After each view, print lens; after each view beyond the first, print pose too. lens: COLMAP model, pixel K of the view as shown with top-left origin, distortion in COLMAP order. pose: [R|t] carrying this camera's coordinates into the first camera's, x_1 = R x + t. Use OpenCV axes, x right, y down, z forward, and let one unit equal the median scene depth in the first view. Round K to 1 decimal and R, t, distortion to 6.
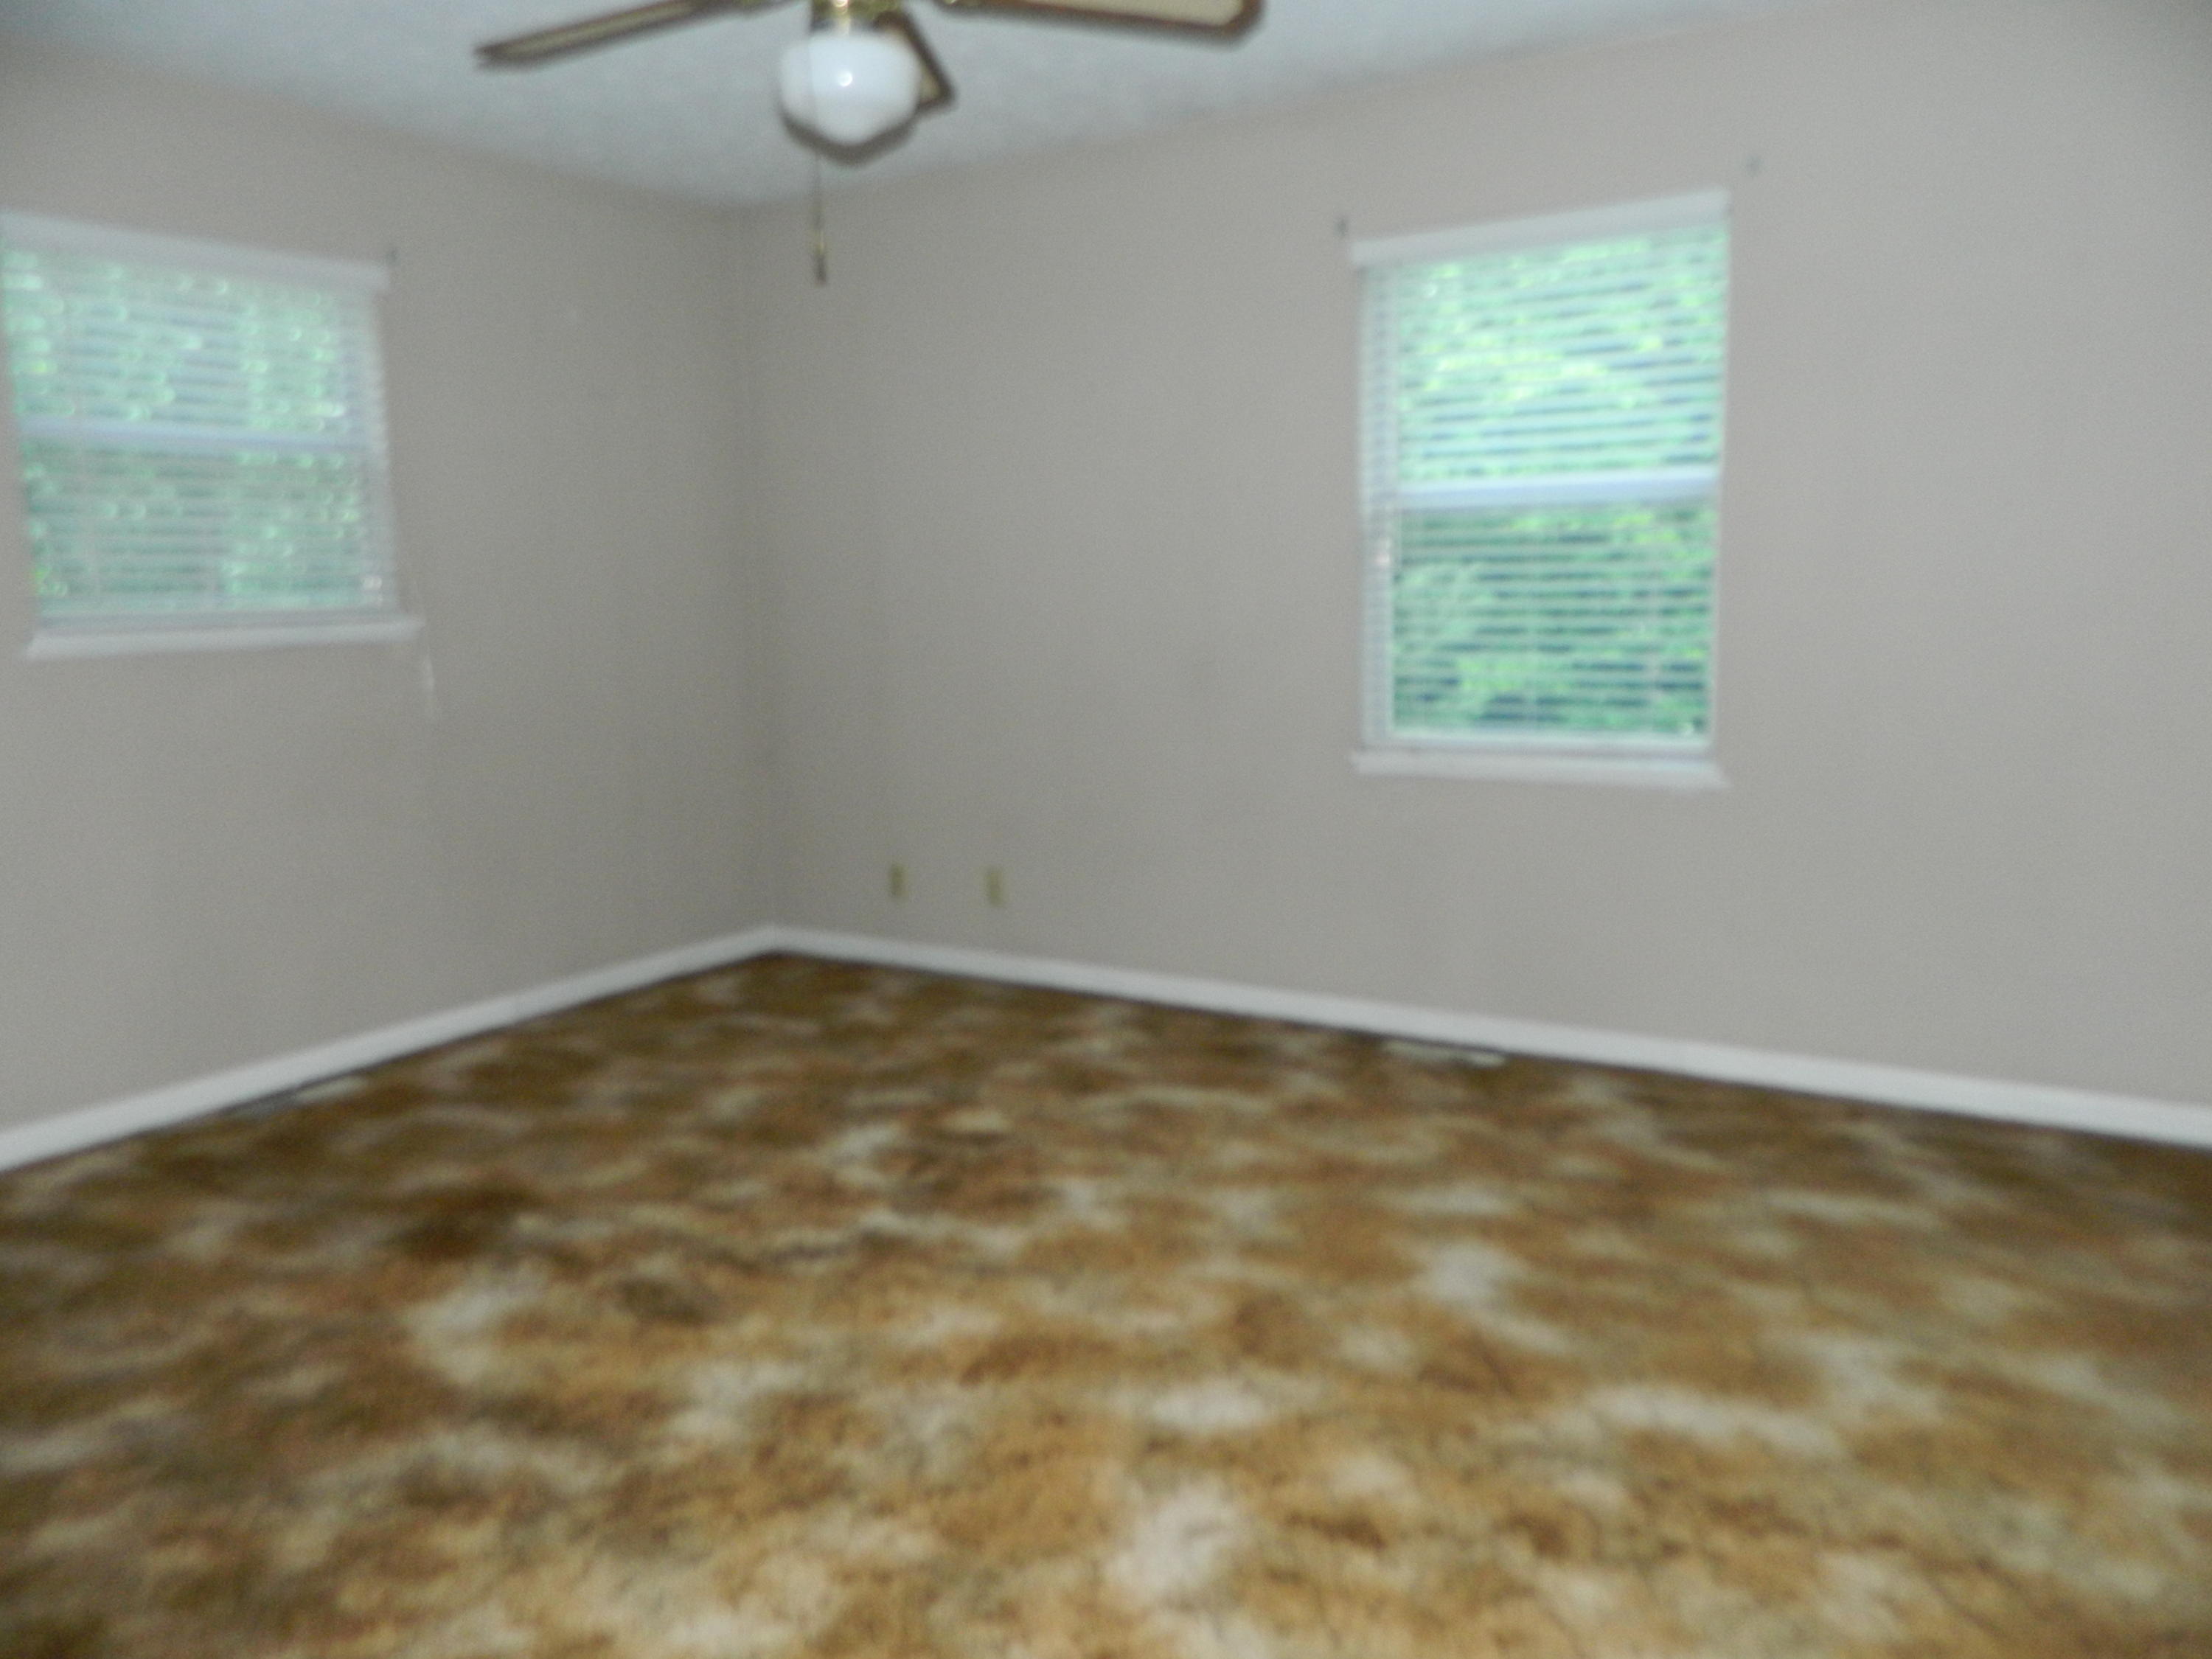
lens RADIAL K [[1693.0, 0, 1106.0], [0, 1693.0, 829.5], [0, 0, 1]] dist [0.048786, -0.043202]
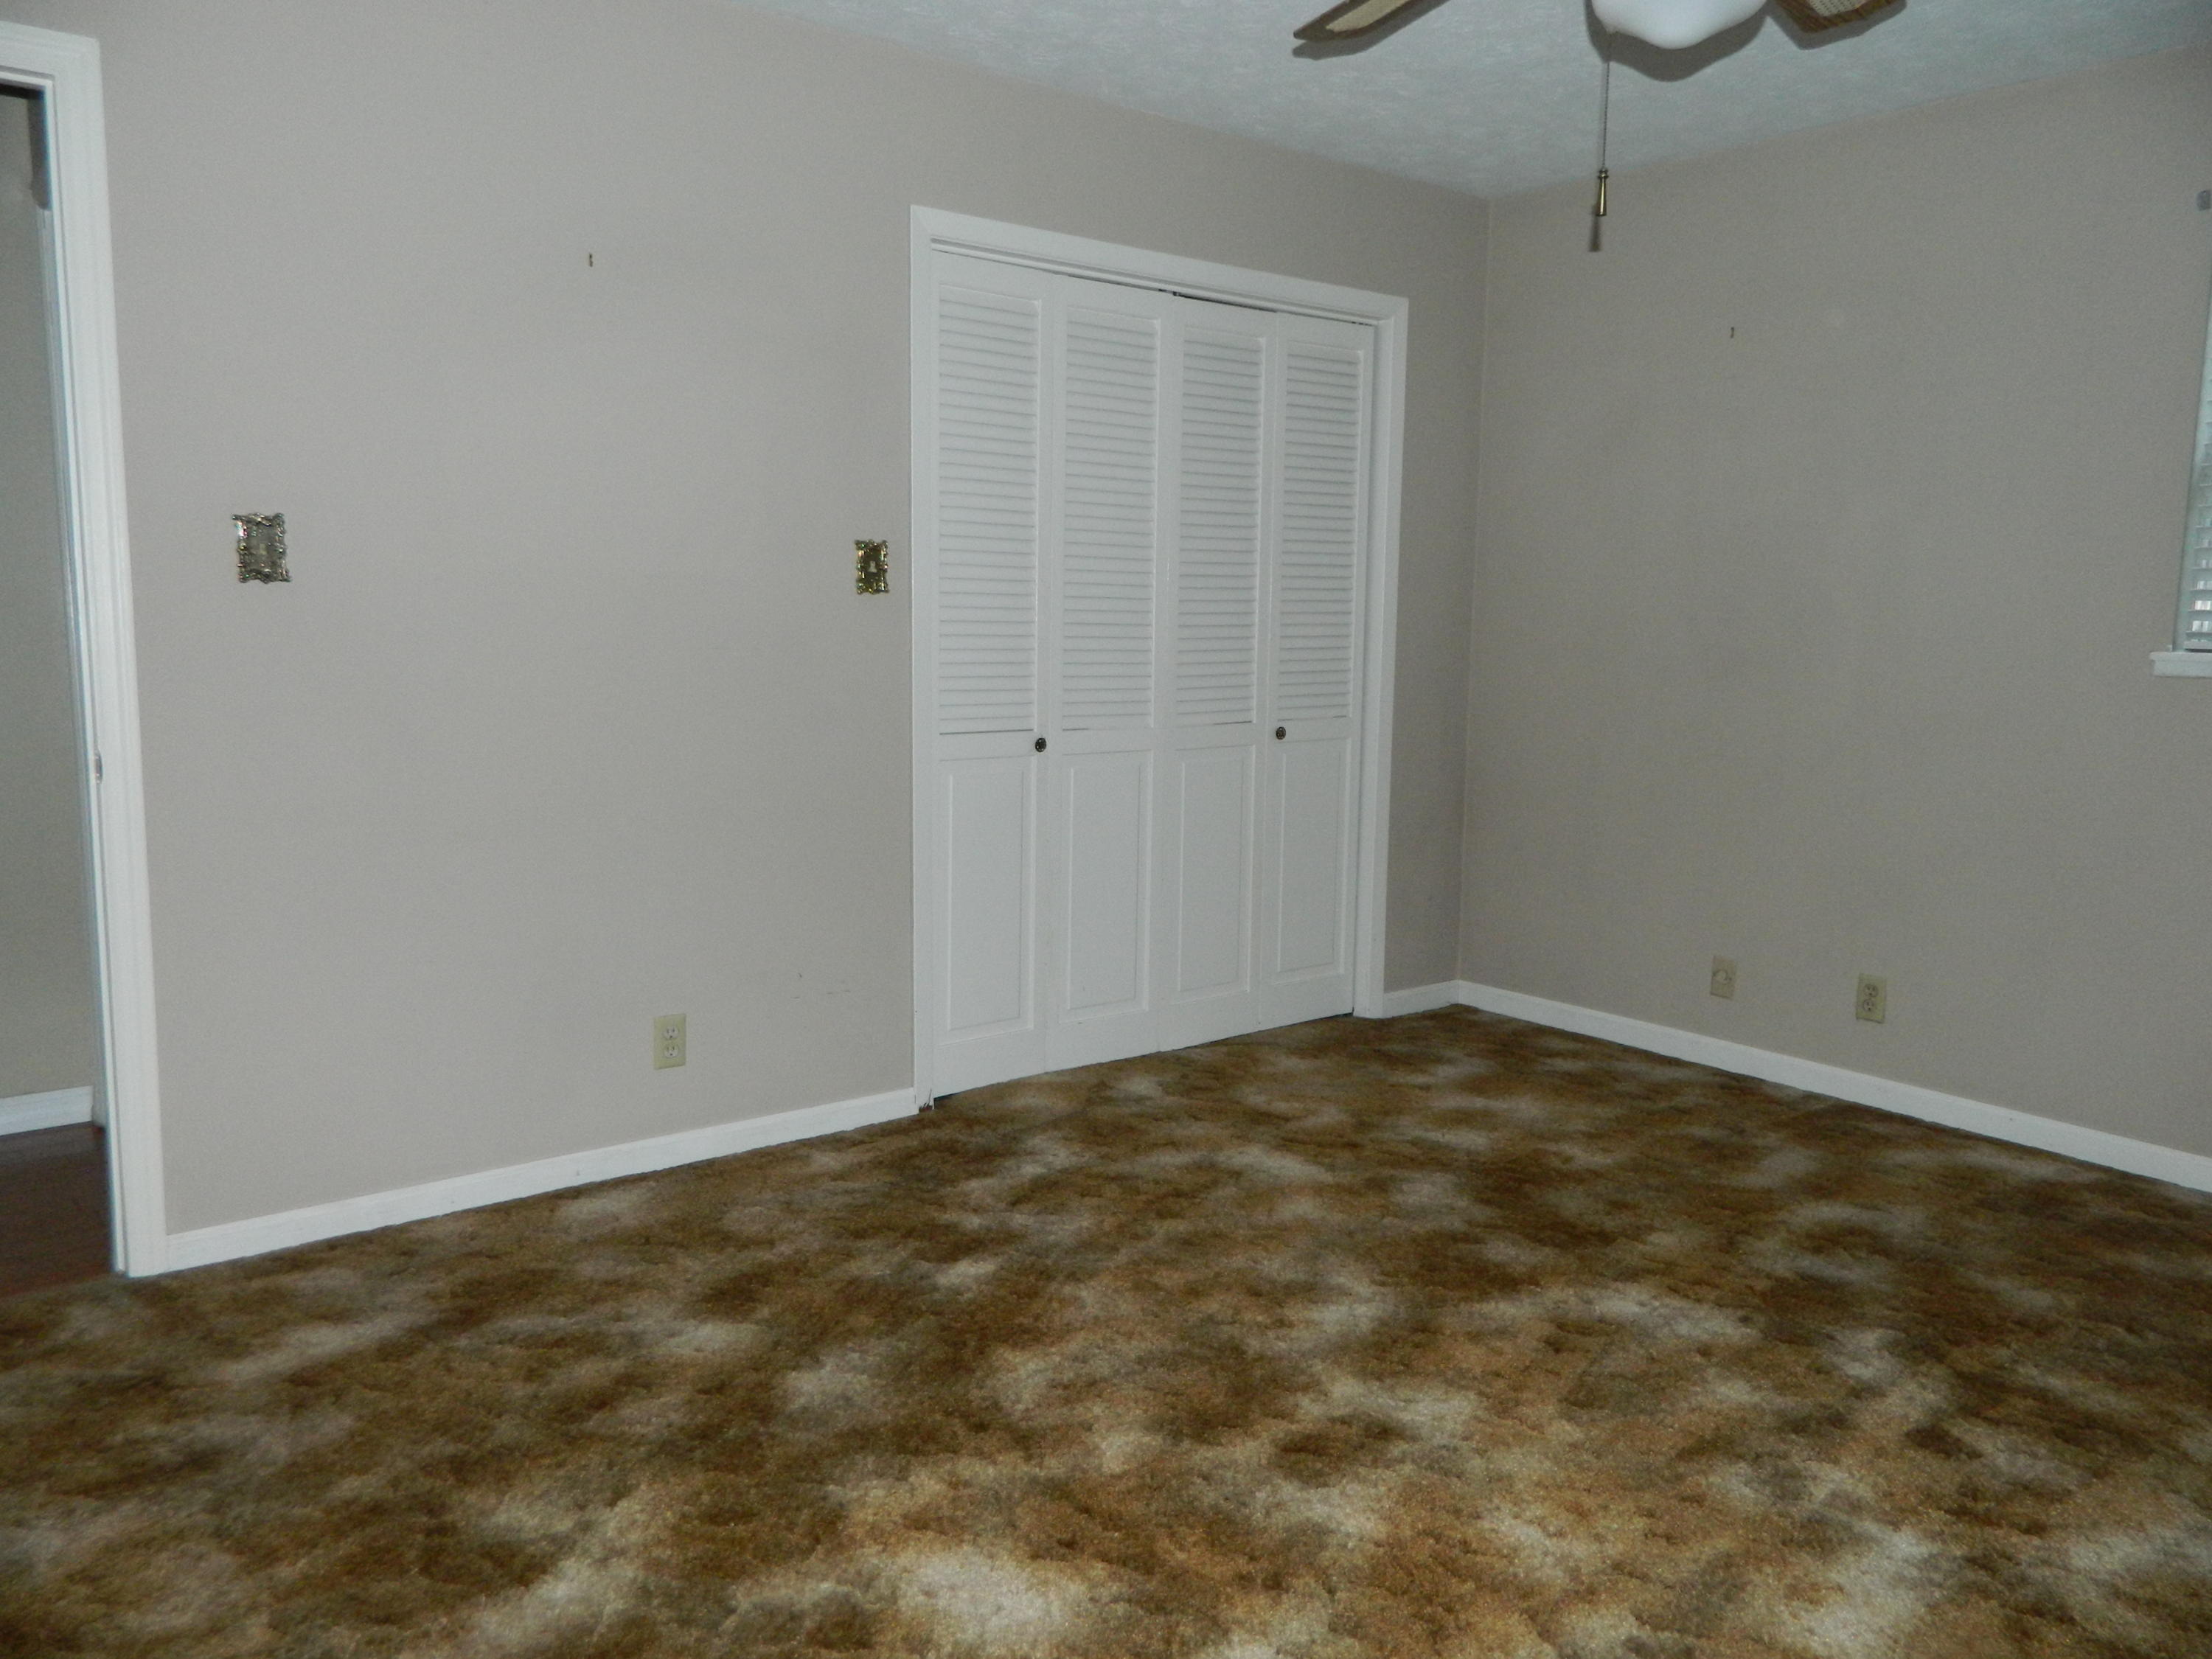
lens RADIAL K [[1643.7, 0, 1106.0], [0, 1643.7, 829.5], [0, 0, 1]] dist [0.000555, 0.004513]
pose [[-0.378749, 0.134305, -0.915703, 0.638412], [-0.137533, 0.970261, 0.199192, -0.158923], [0.915223, 0.201383, -0.349014, 1.022397]]
